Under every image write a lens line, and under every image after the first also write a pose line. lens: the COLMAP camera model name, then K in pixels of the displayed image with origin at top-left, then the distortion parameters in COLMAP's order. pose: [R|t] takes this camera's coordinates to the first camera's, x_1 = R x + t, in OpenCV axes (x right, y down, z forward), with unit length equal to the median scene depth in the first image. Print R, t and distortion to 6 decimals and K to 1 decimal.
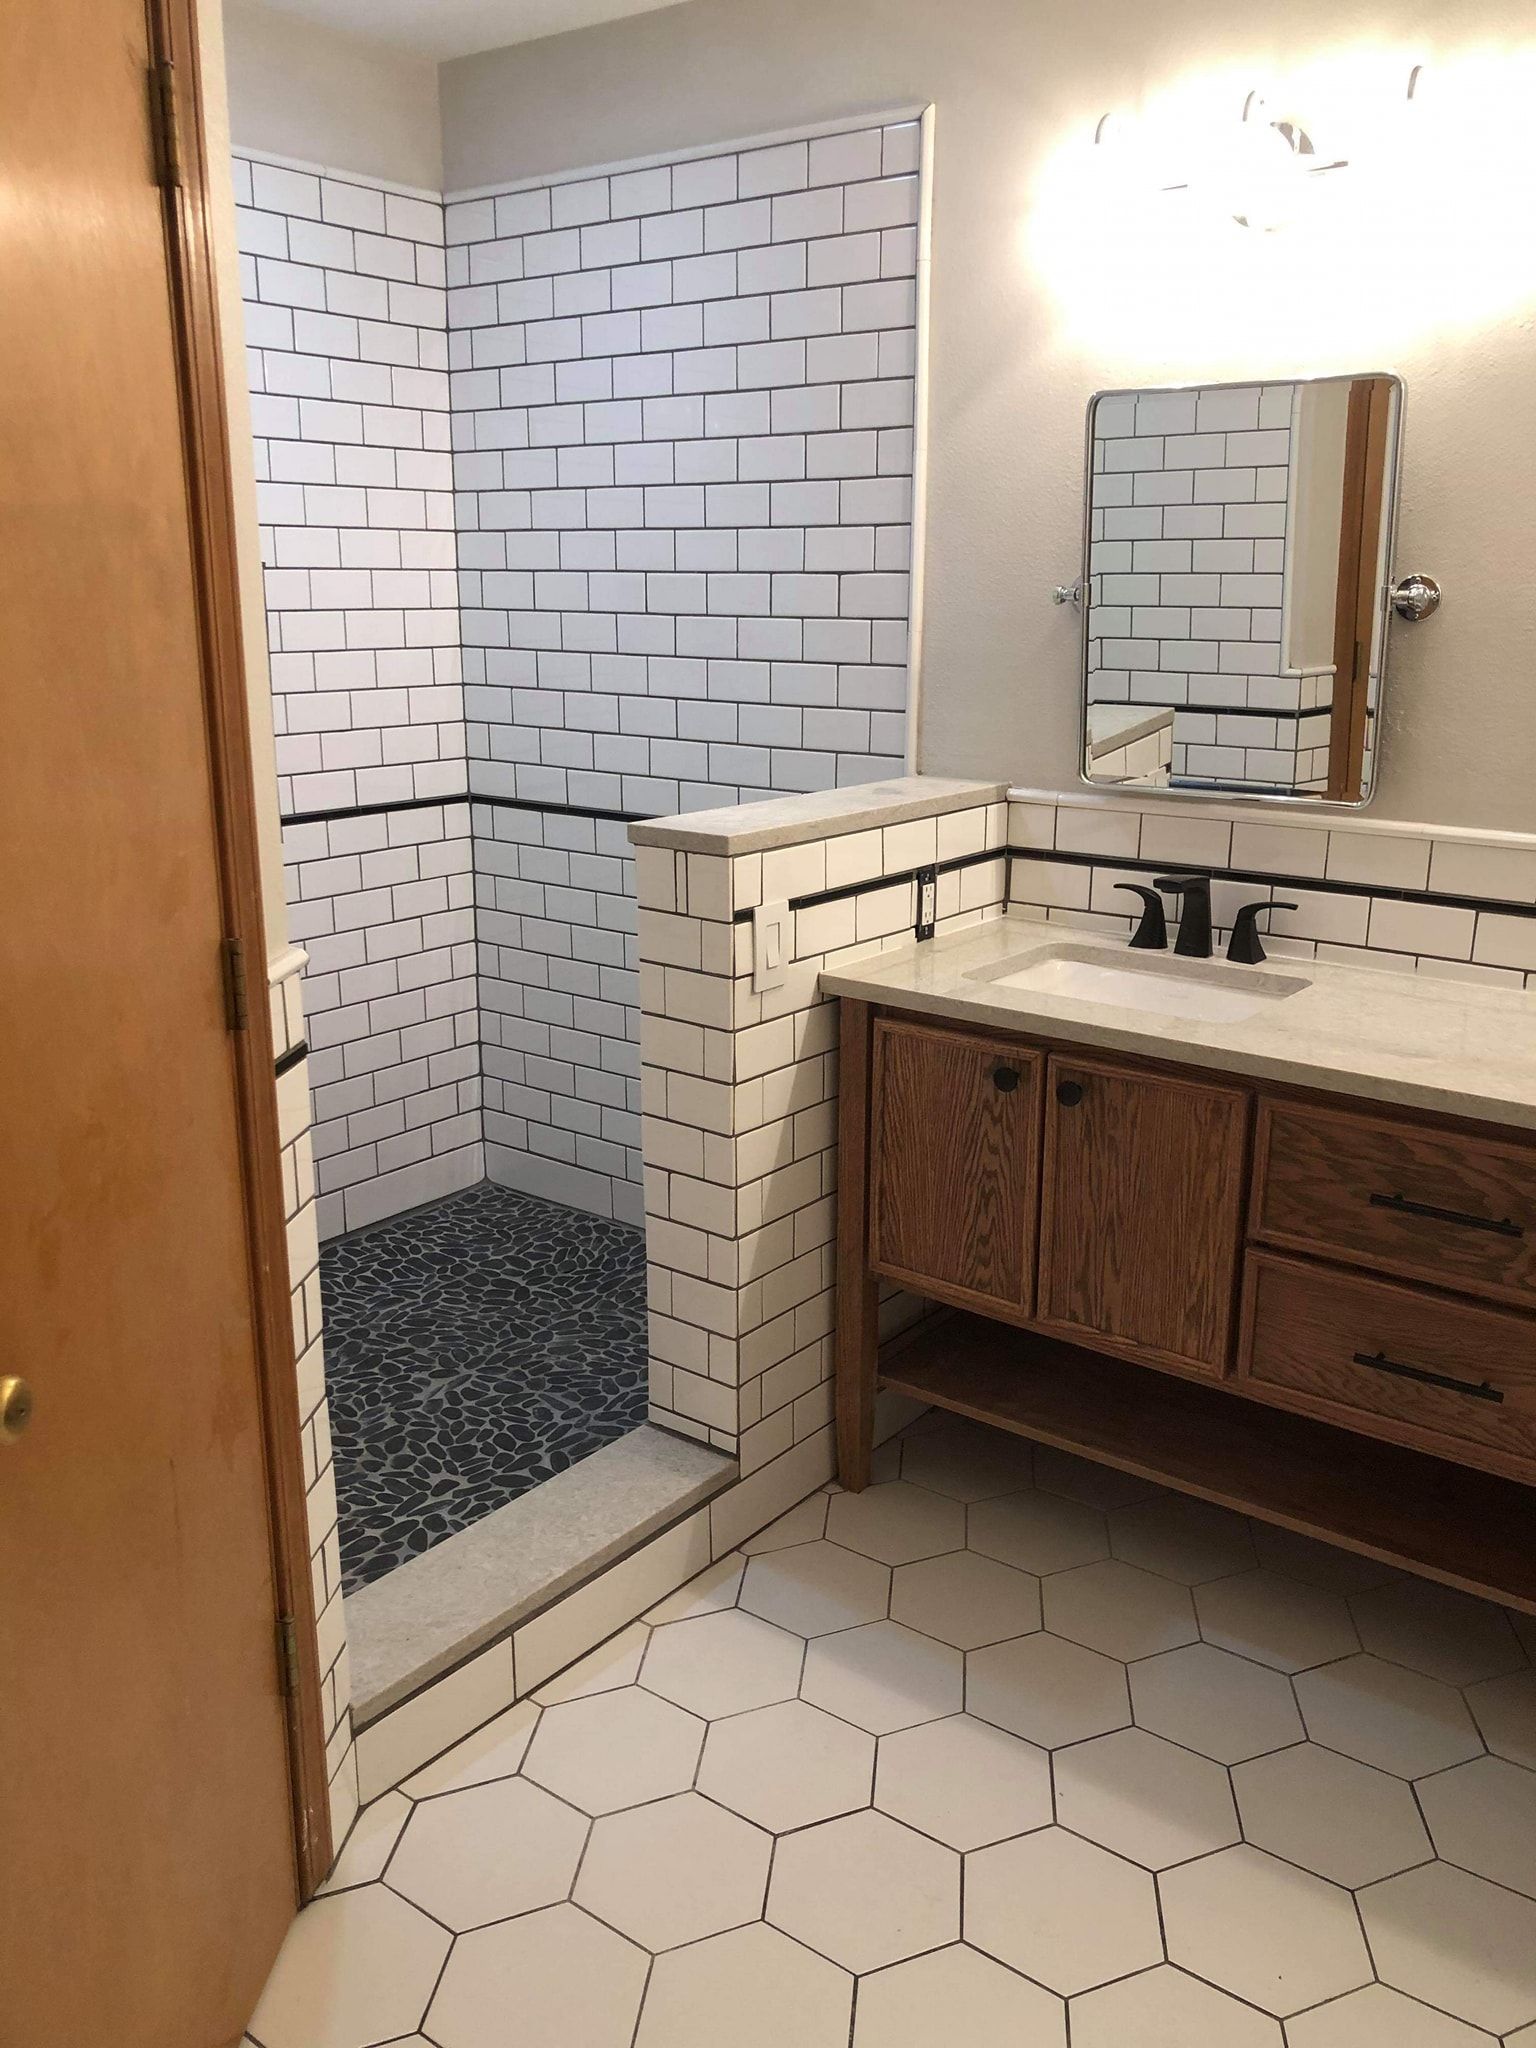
lens RADIAL K [[1679.6, 0, 765.3], [0, 1679.6, 1007.0], [0, 0, 1]] dist [0.045120, -0.073257]
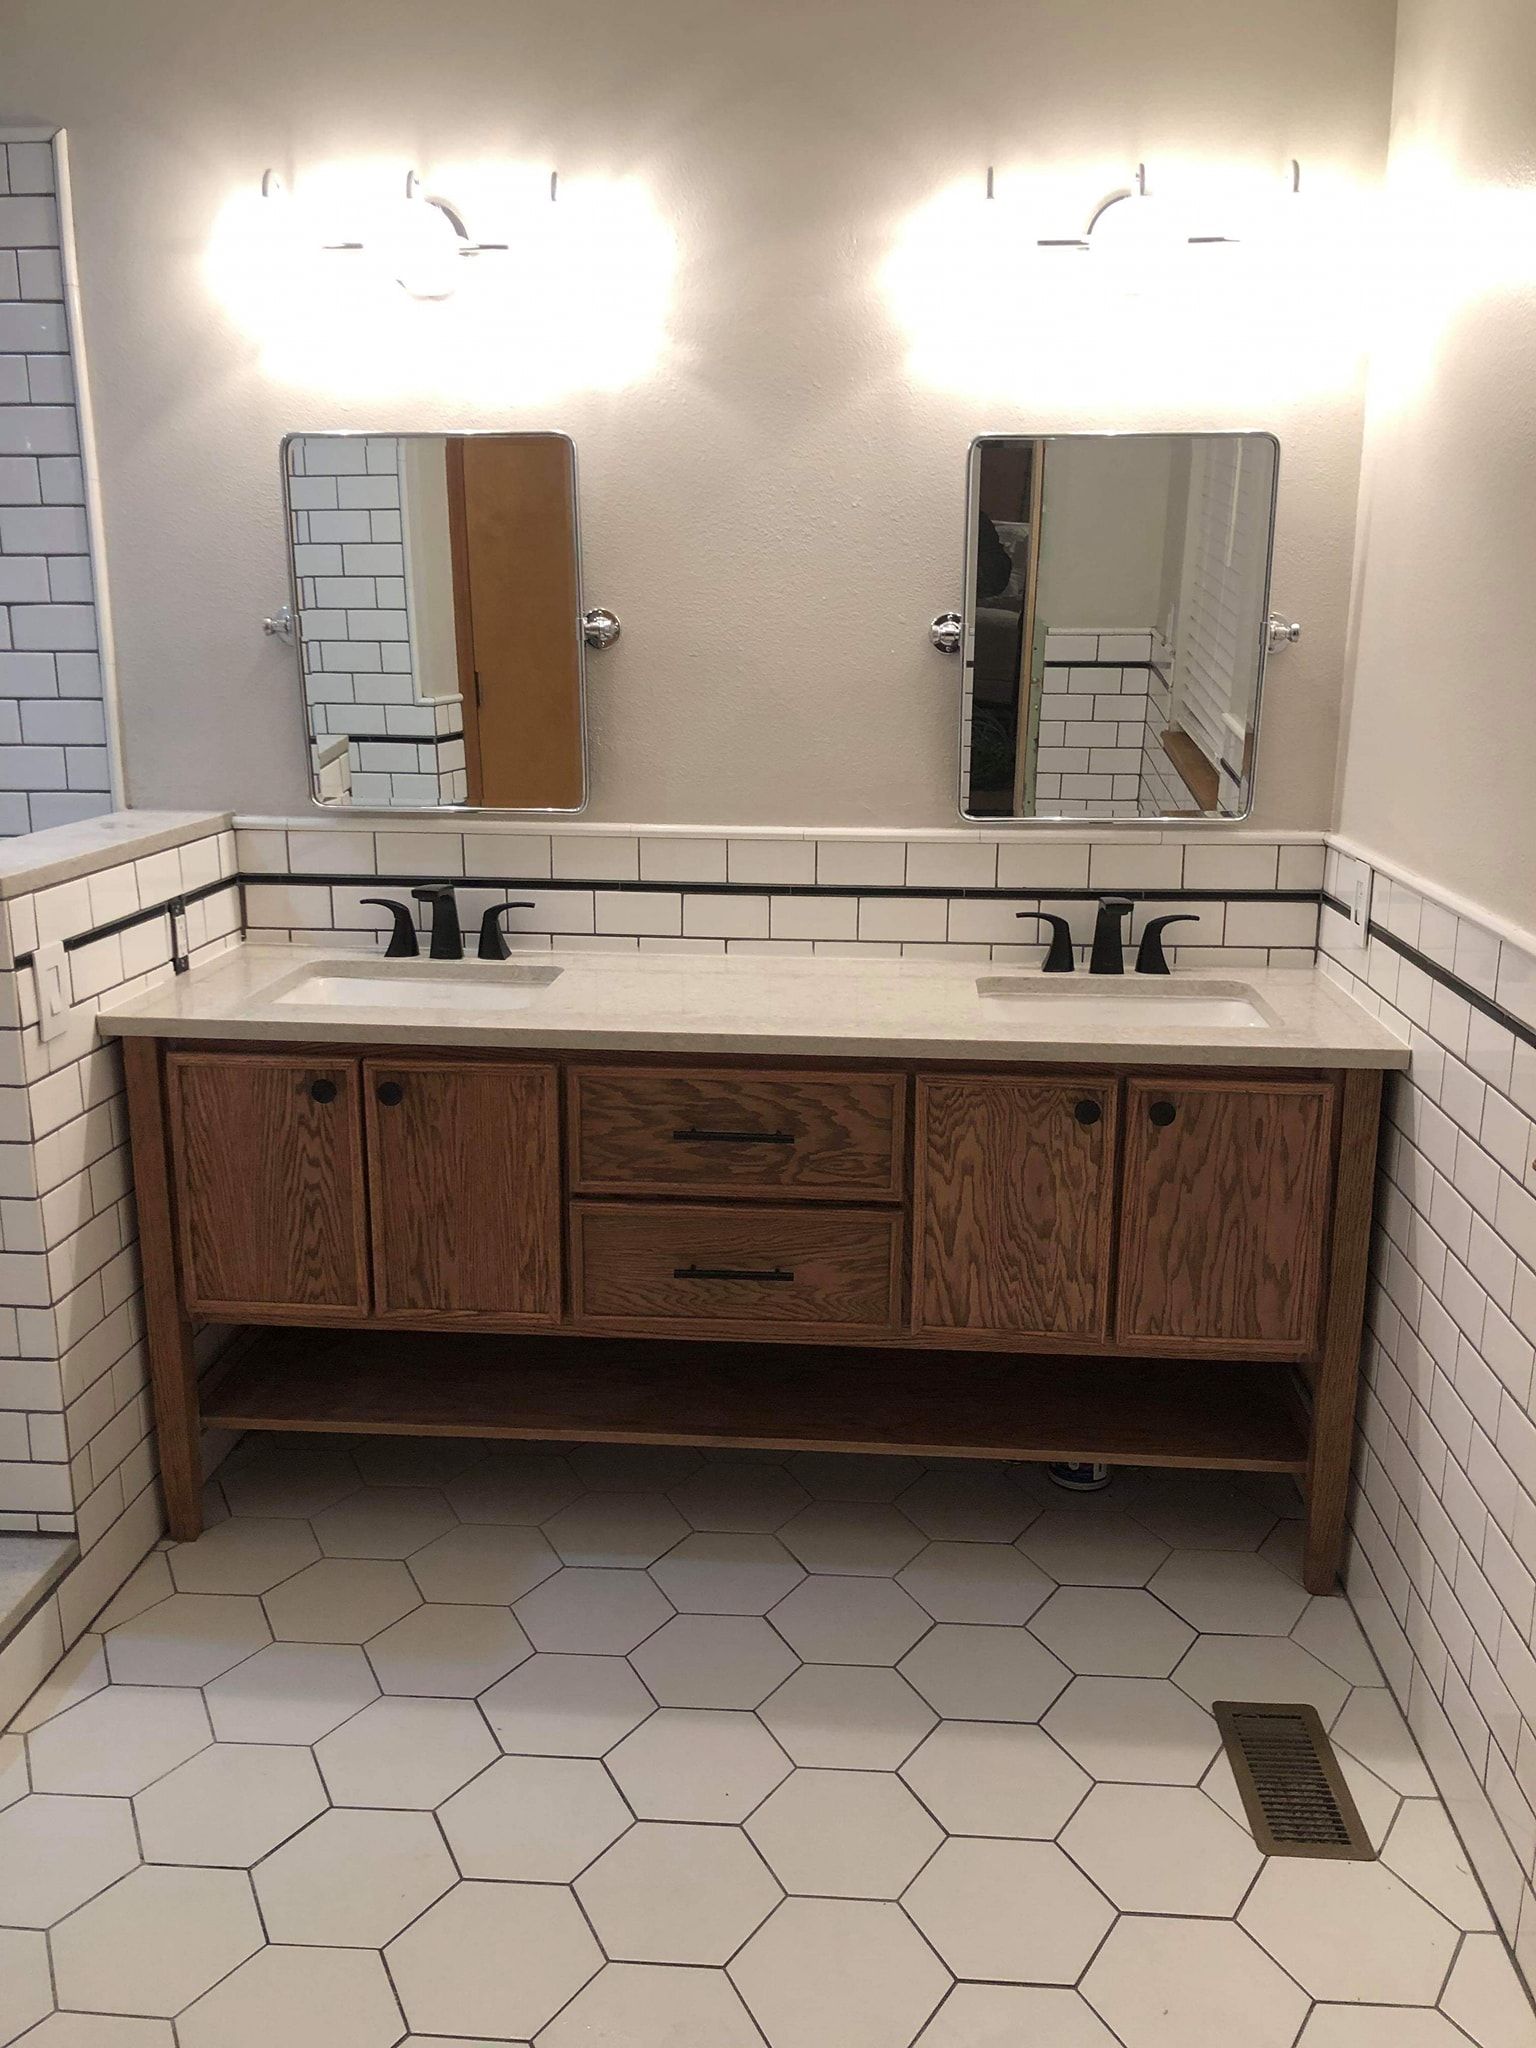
lens RADIAL K [[1679.6, 0, 777.6], [0, 1679.6, 1030.7], [0, 0, 1]] dist [0.045120, -0.073257]
pose [[0.827997, -0.131316, 0.545139, -0.168600], [0.136943, 0.990109, 0.030504, 0.011845], [-0.543753, 0.049395, 0.837790, -0.021700]]
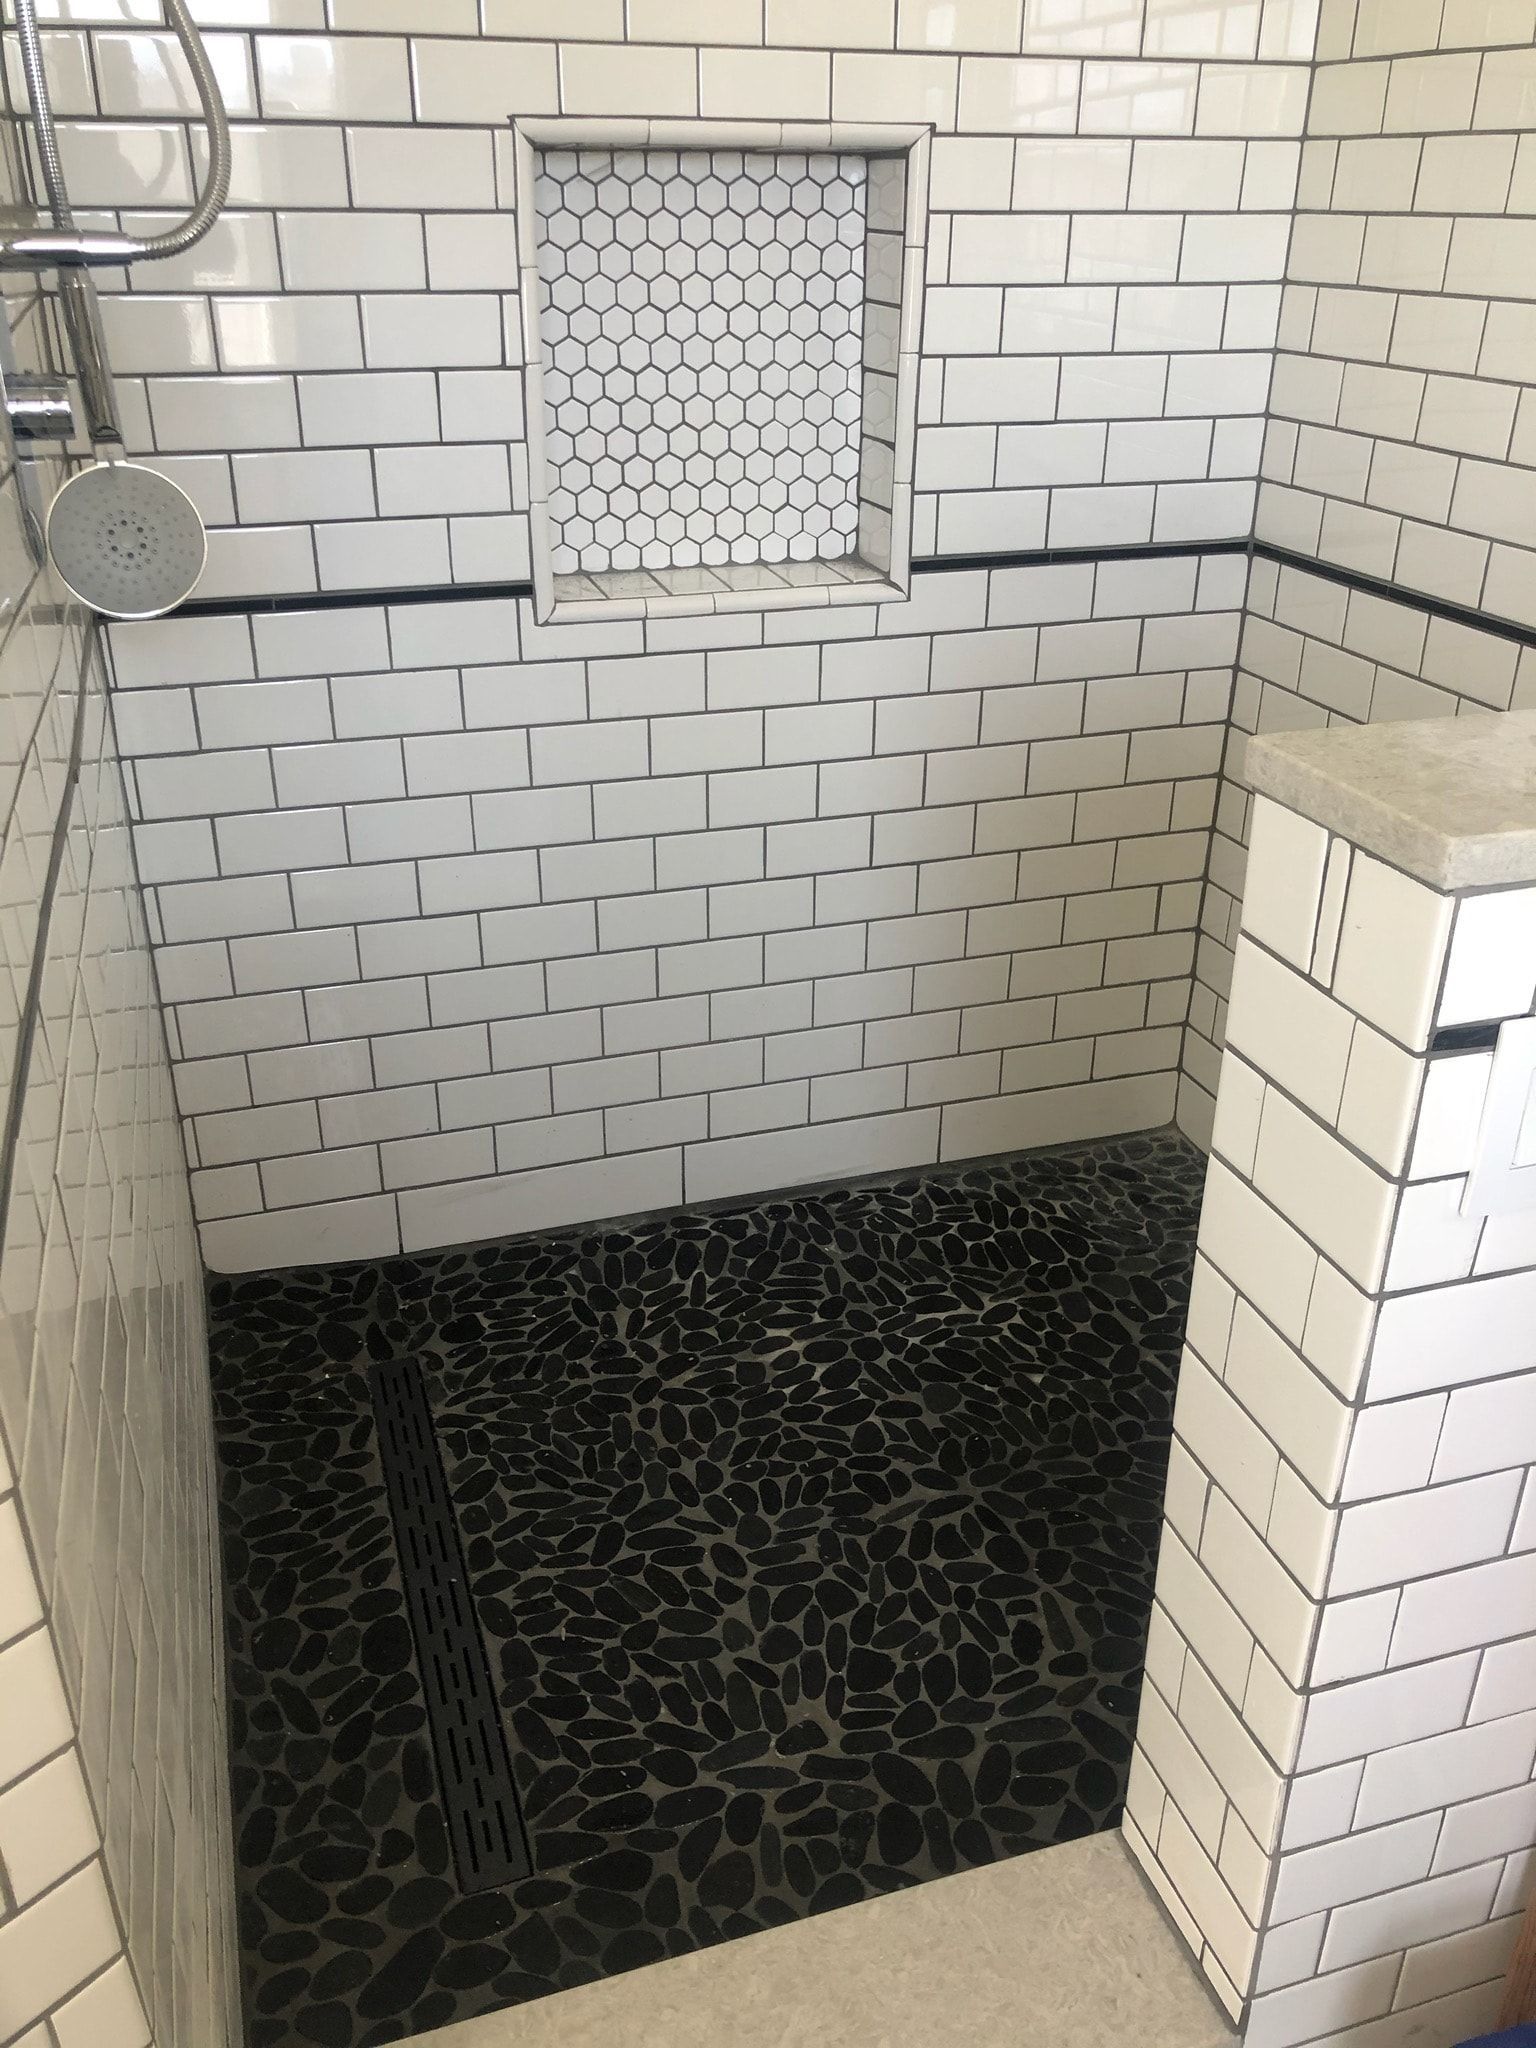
lens RADIAL K [[1679.6, 0, 755.9], [0, 1679.6, 1011.3], [0, 0, 1]] dist [0.045120, -0.073257]
pose [[0.823143, 0.249407, -0.510129, 0.045119], [-0.144372, 0.960778, 0.236775, -0.117574], [0.549174, -0.121251, 0.826865, 0.540083]]
